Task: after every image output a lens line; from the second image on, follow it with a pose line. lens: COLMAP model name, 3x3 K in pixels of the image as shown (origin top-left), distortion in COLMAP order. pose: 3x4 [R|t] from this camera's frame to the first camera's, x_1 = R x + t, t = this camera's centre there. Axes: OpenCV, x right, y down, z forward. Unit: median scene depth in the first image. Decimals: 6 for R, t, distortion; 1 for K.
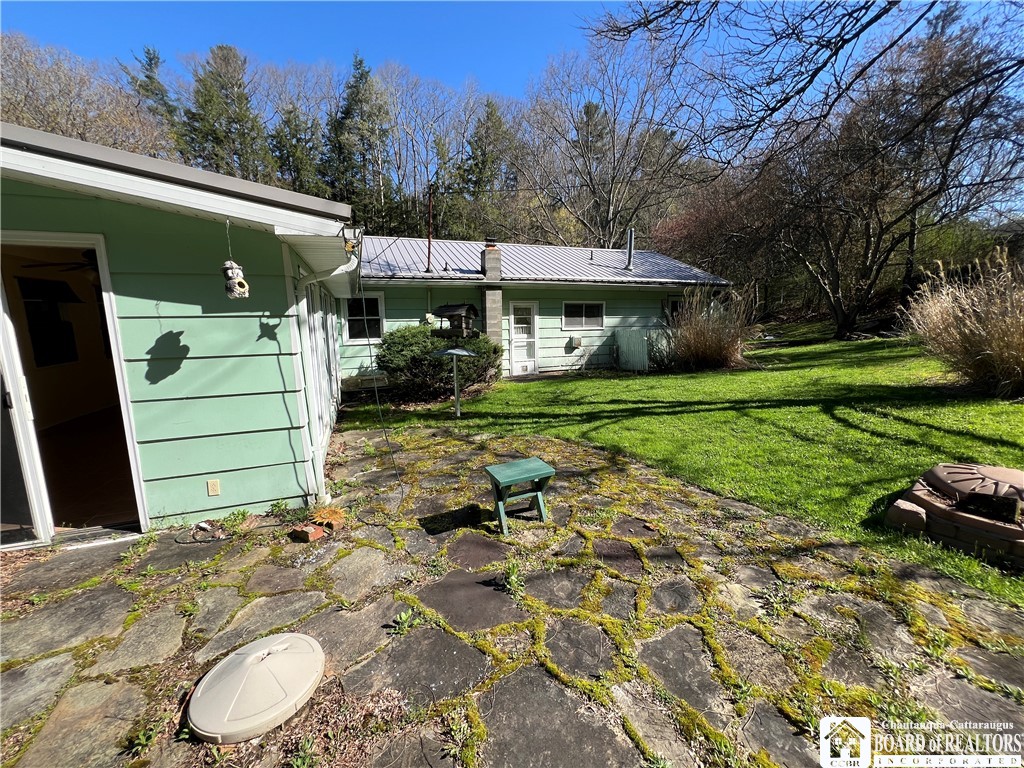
lens RADIAL K [[408.5, 0, 510.2], [0, 408.5, 383.4], [0, 0, 1]] dist [-0.001265, 0.000135]
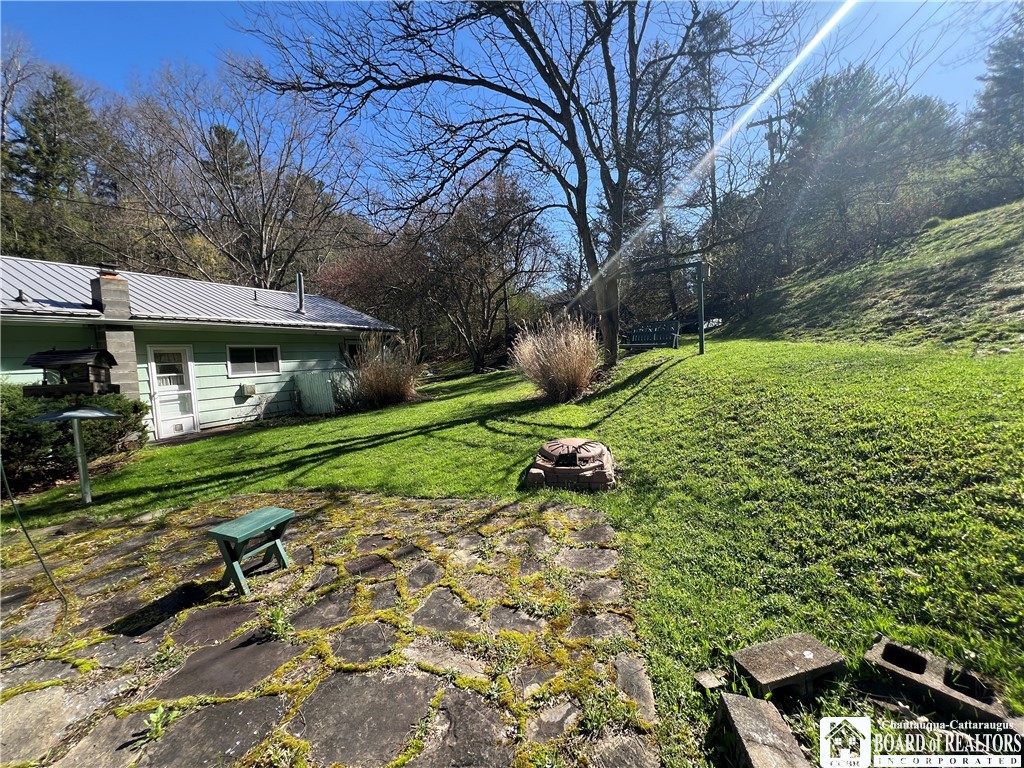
lens RADIAL K [[408.5, 0, 510.2], [0, 408.5, 383.4], [0, 0, 1]] dist [-0.001265, 0.000135]
pose [[0.718963, -0.066070, 0.691901, -0.074335], [0.136737, 0.989463, -0.047601, 0.007996], [-0.681466, 0.128832, 0.720421, -0.054102]]
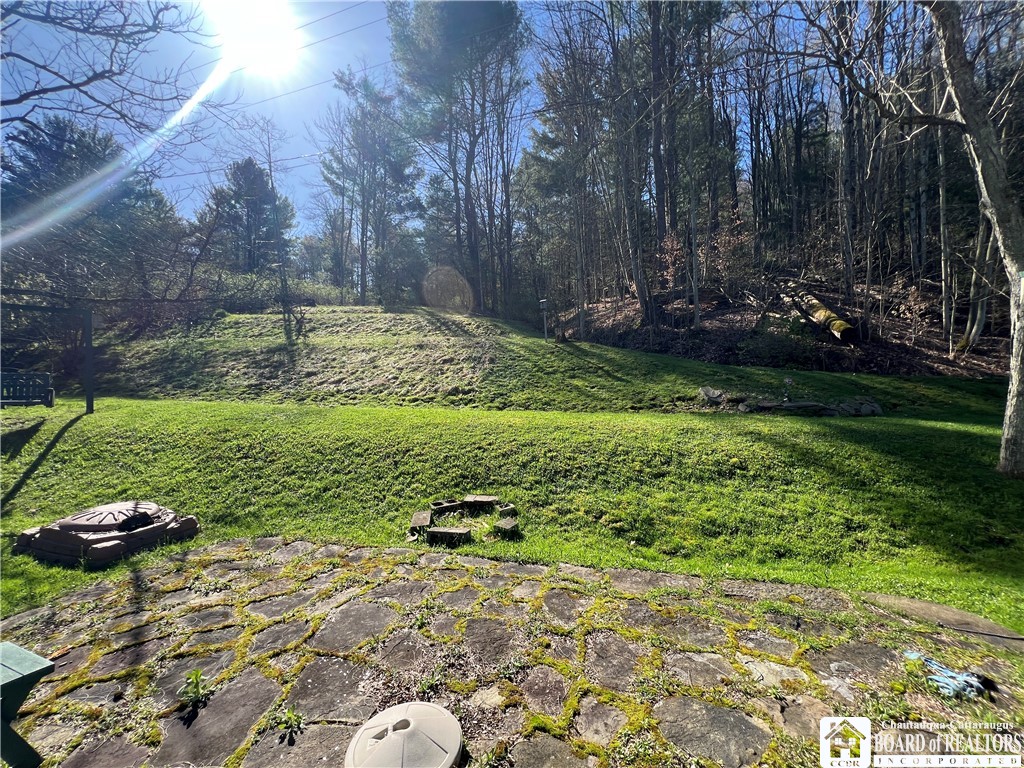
lens RADIAL K [[408.5, 0, 510.2], [0, 408.5, 383.4], [0, 0, 1]] dist [-0.001265, 0.000135]
pose [[-0.653717, 0.044429, 0.755434, -0.369865], [0.150339, 0.986001, 0.072106, -0.047793], [-0.741655, 0.160708, -0.651245, 0.306964]]
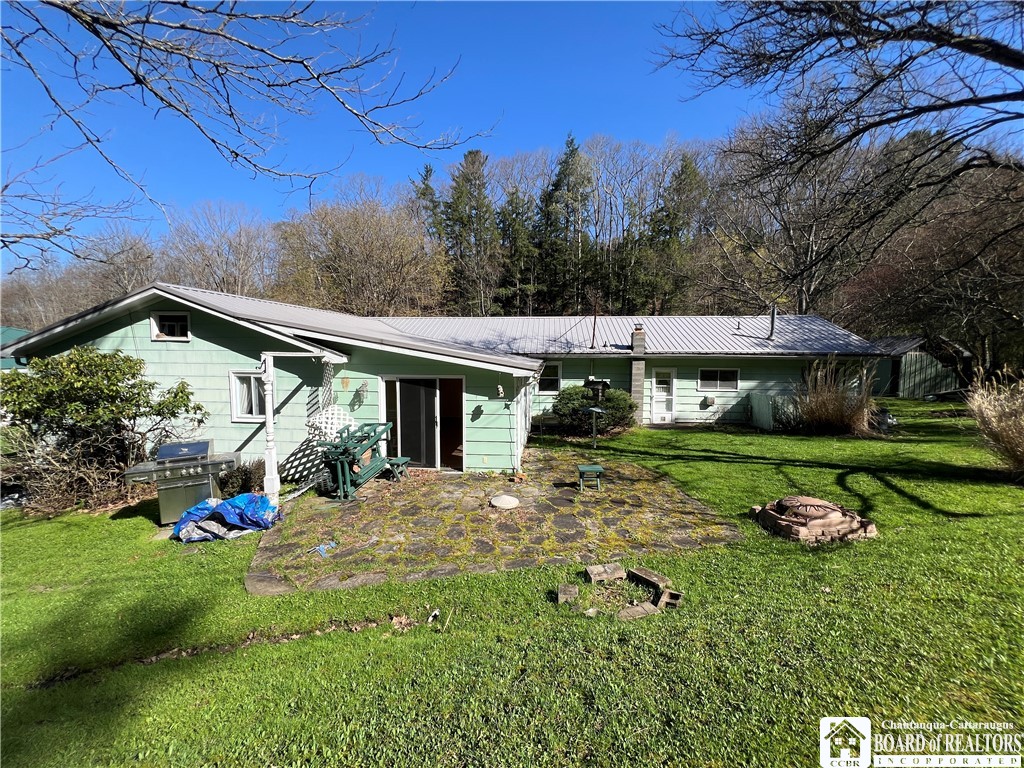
lens RADIAL K [[408.5, 0, 510.2], [0, 408.5, 383.4], [0, 0, 1]] dist [-0.001265, 0.000135]
pose [[0.896808, 0.049145, -0.439683, 0.273588], [-0.083824, 0.994685, -0.059795, -0.049602], [0.434407, 0.090481, 0.896160, -0.638042]]
